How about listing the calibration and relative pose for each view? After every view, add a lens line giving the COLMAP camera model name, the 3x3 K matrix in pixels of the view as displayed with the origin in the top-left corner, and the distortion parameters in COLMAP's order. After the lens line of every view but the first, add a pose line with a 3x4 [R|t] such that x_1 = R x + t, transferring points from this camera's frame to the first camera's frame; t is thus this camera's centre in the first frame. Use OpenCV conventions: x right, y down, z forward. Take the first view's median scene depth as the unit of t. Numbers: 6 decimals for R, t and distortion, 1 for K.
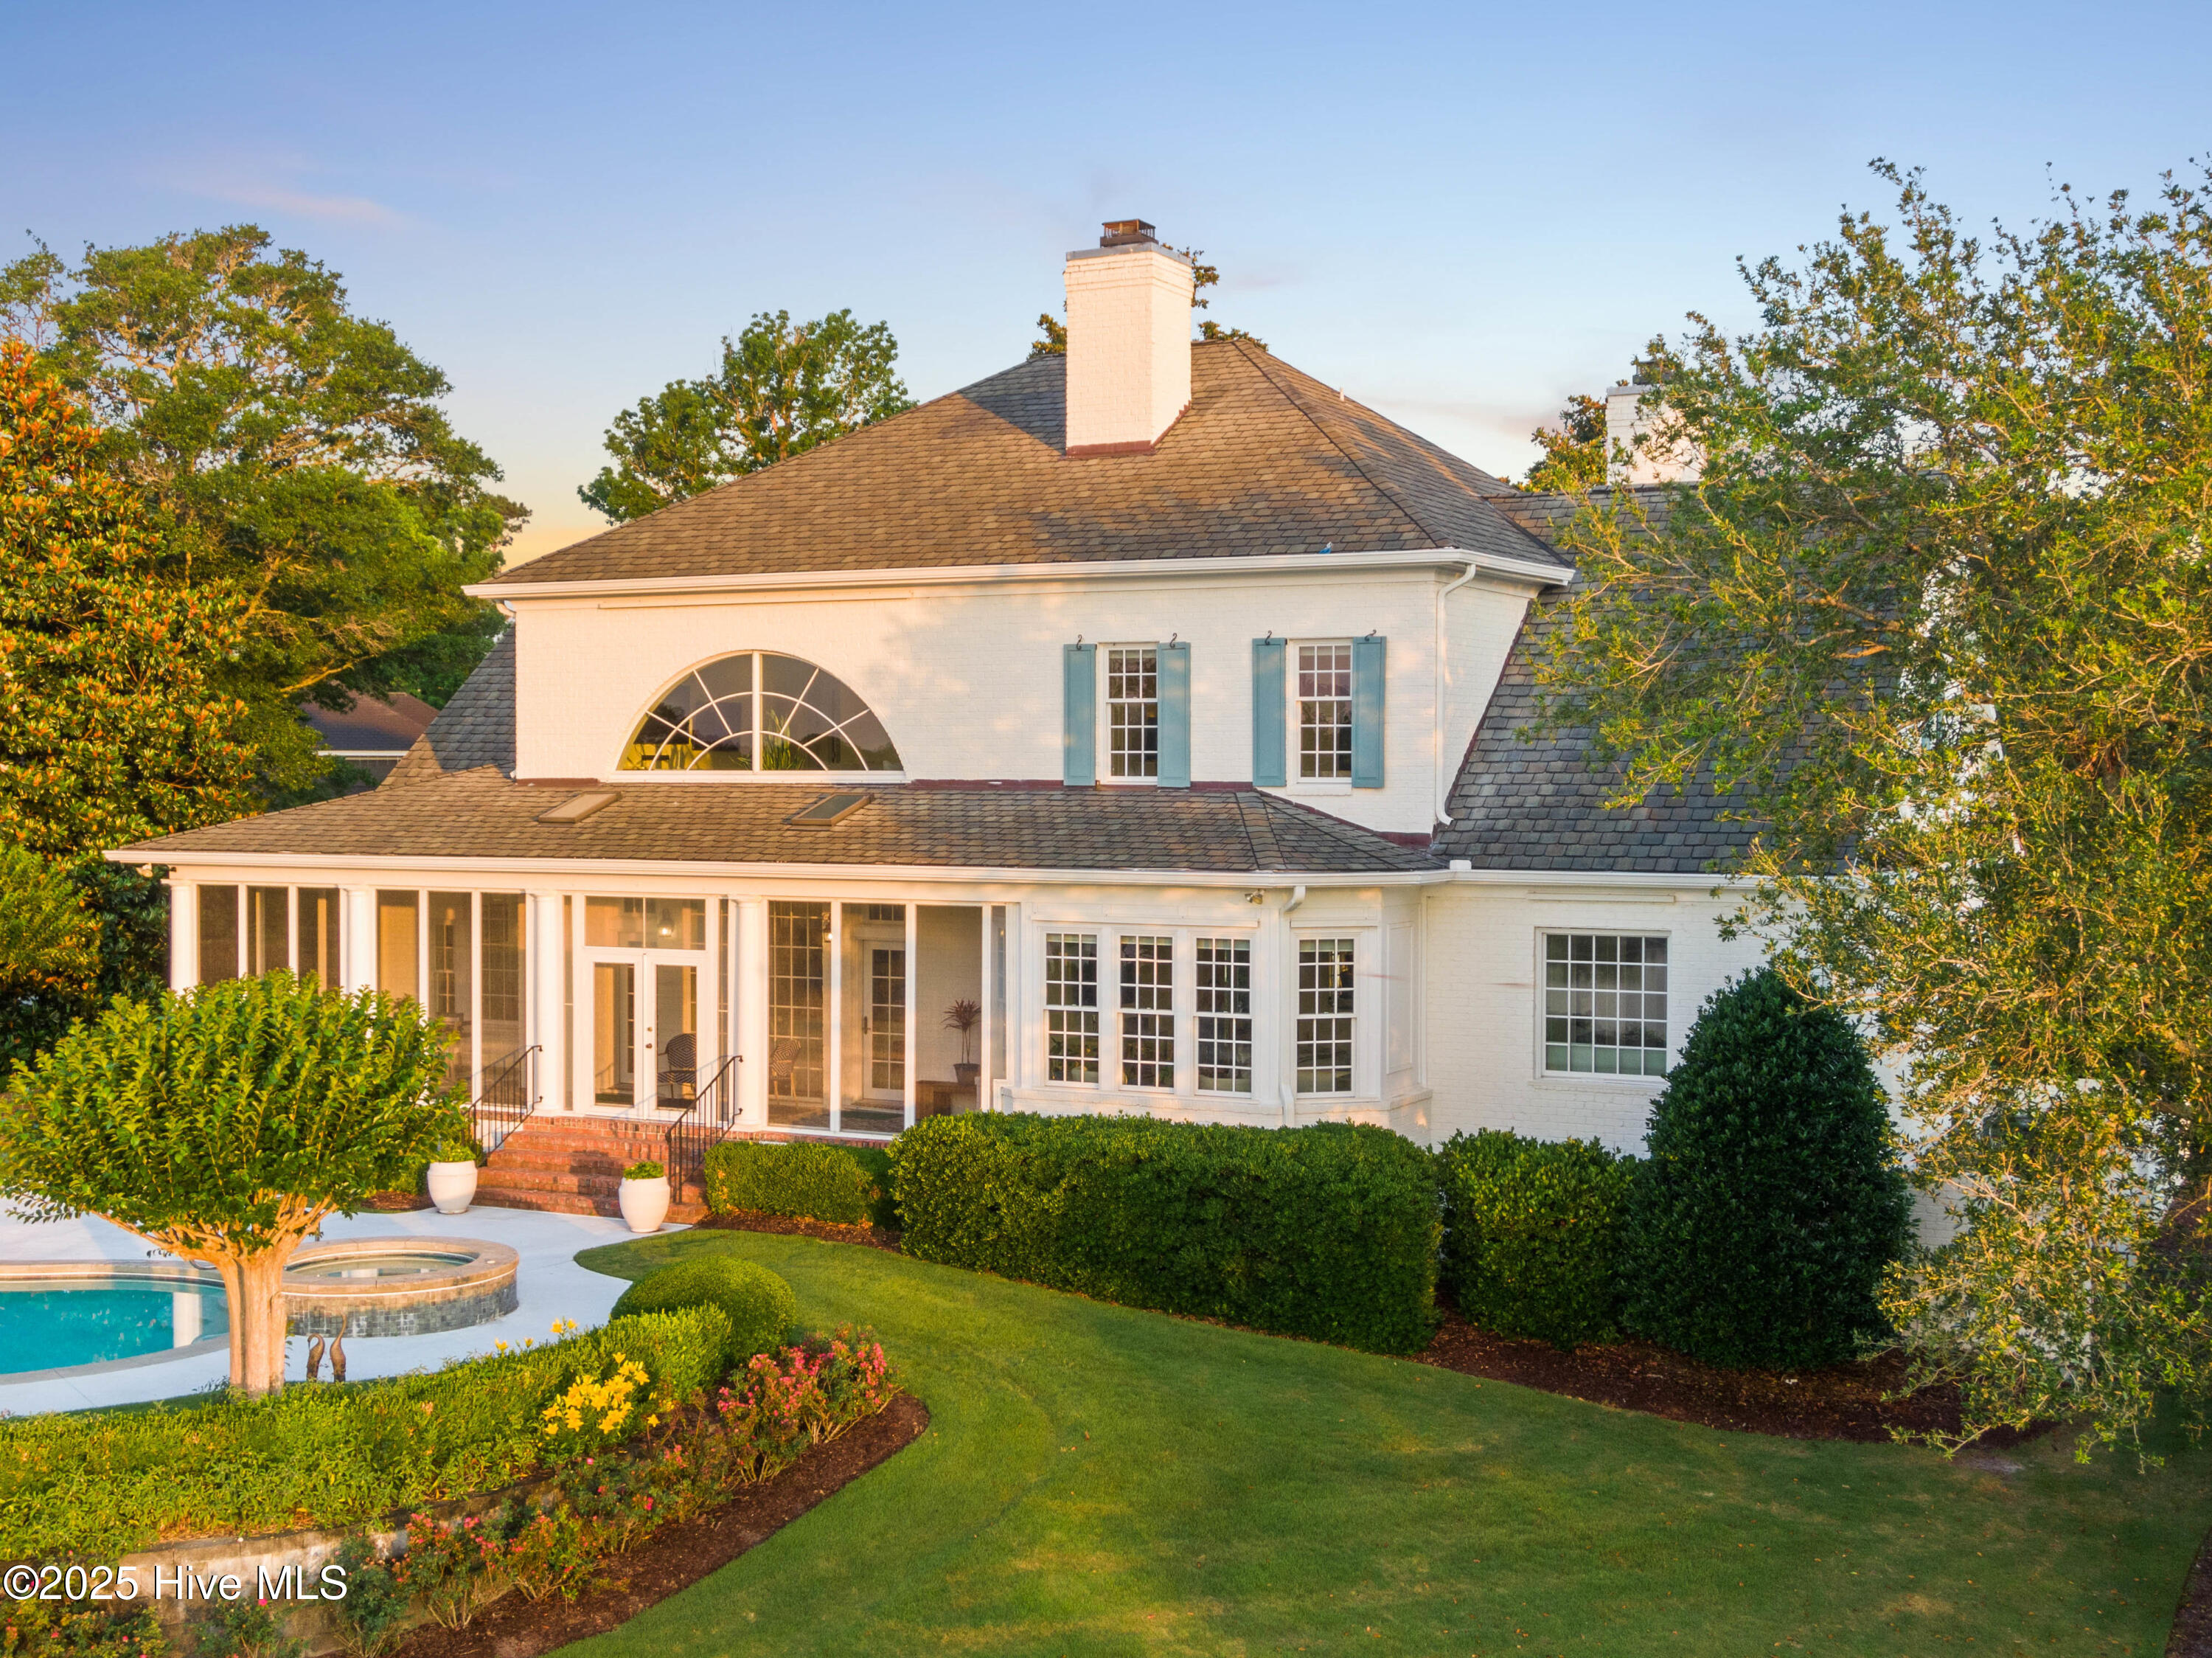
lens RADIAL K [[2696.7, 0, 1108.1], [0, 2696.7, 833.7], [0, 0, 1]] dist [0.079282, 0.000000]
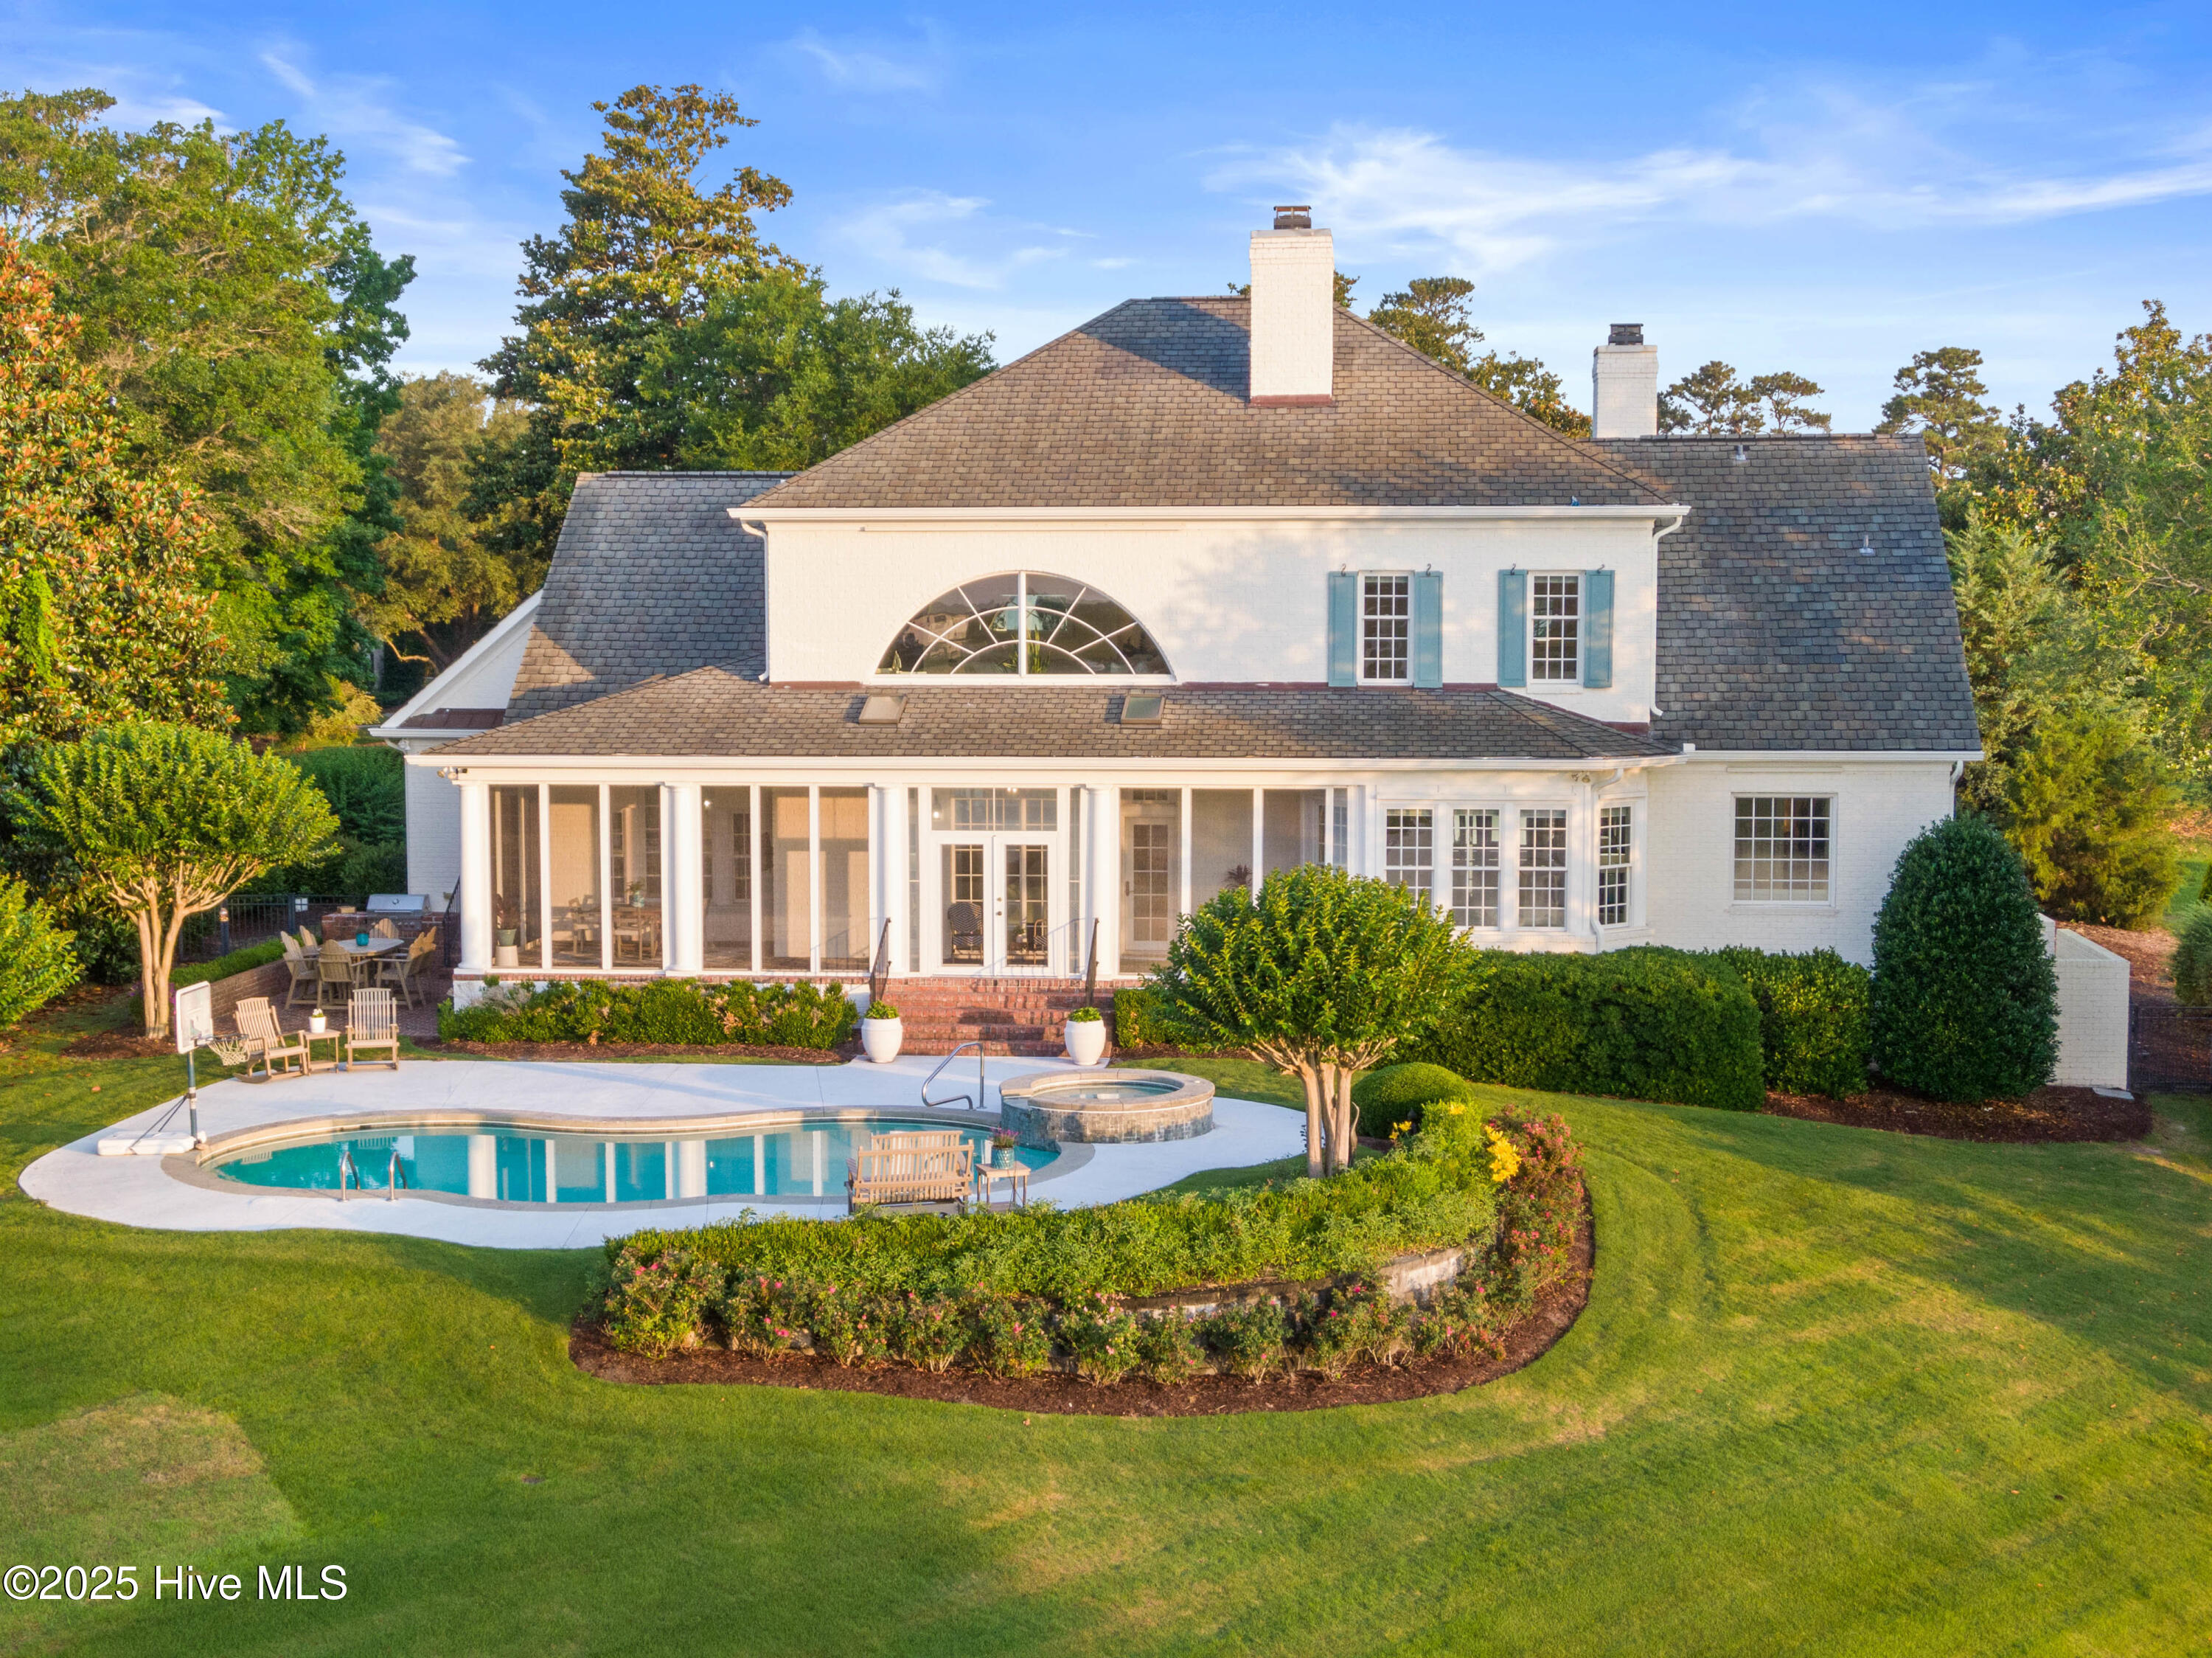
lens RADIAL K [[3075.0, 0, 1105.0], [0, 3075.0, 828.3], [0, 0, 1]] dist [0.069277, 0.000000]
pose [[0.928243, -0.034500, 0.370372, -0.644143], [0.012177, 0.997974, 0.062440, -0.043211], [-0.371776, -0.053449, 0.926782, -0.266979]]
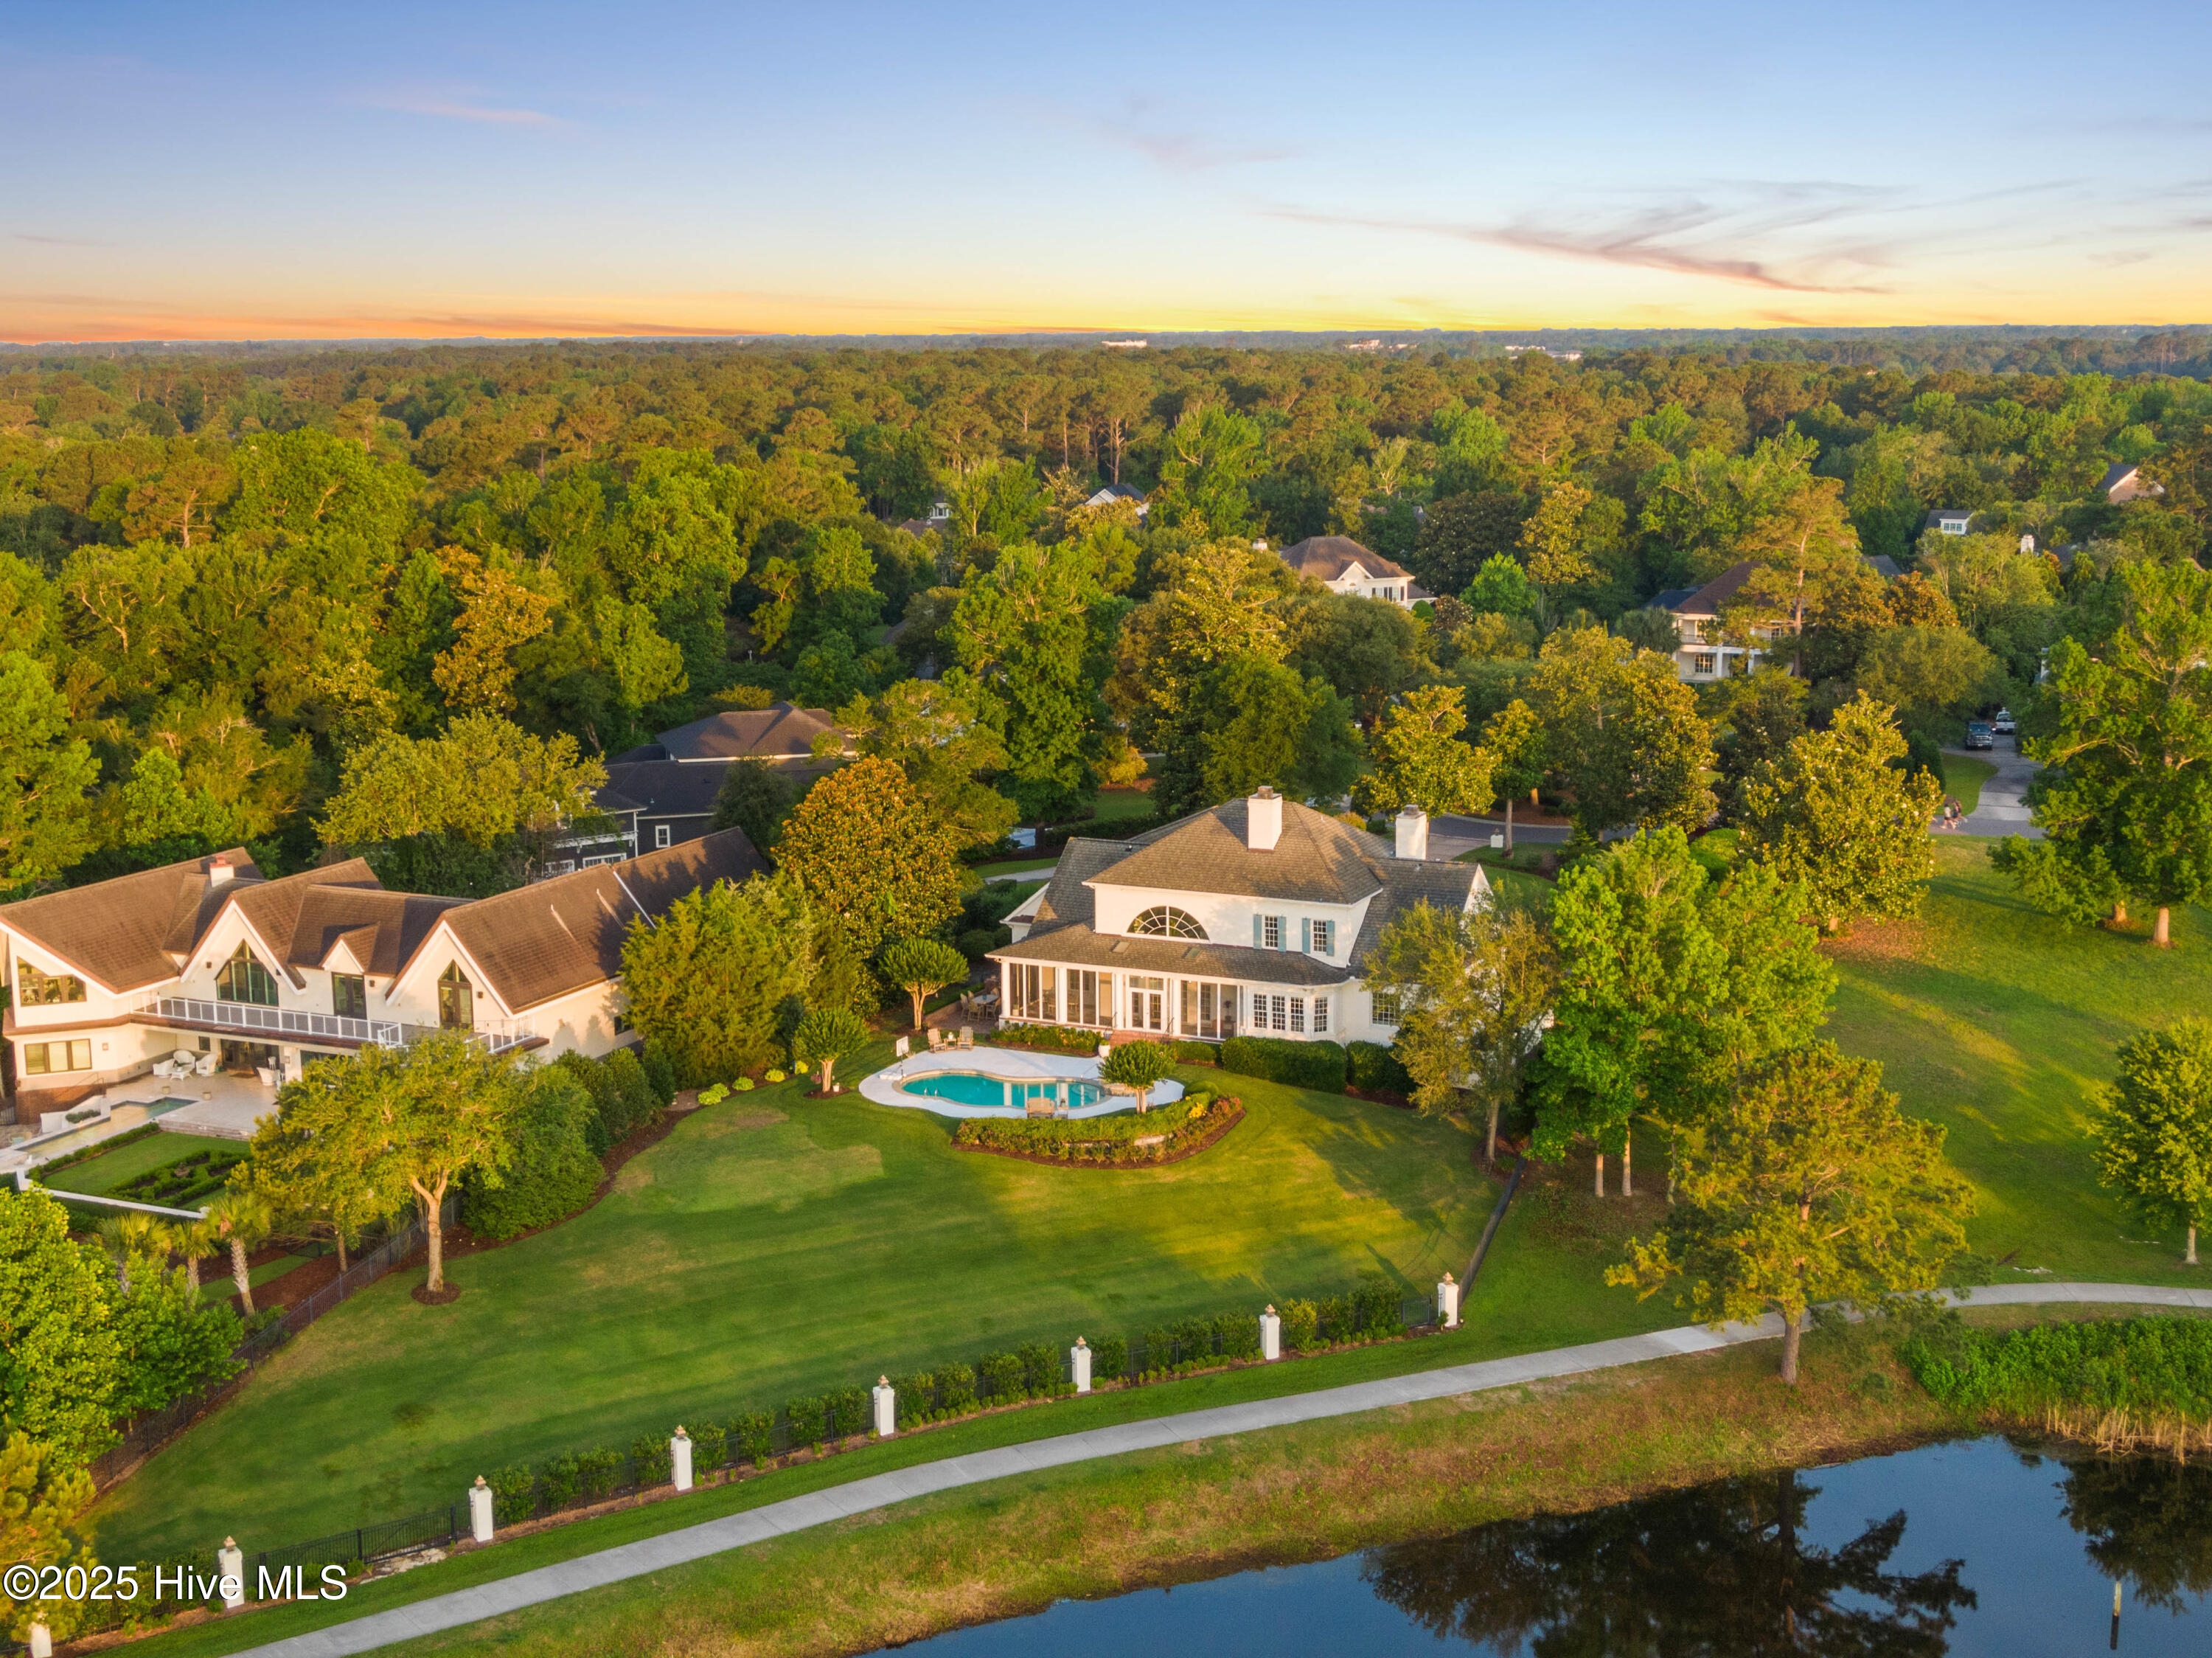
lens RADIAL K [[2836.9, 0, 1104.8], [0, 2836.9, 830.2], [0, 0, 1]] dist [0.006297, 0.000000]
pose [[0.999474, -0.014584, 0.028981, -0.360302], [0.010004, 0.988280, 0.152321, -0.844502], [-0.030862, -0.151951, 0.987906, -3.149524]]
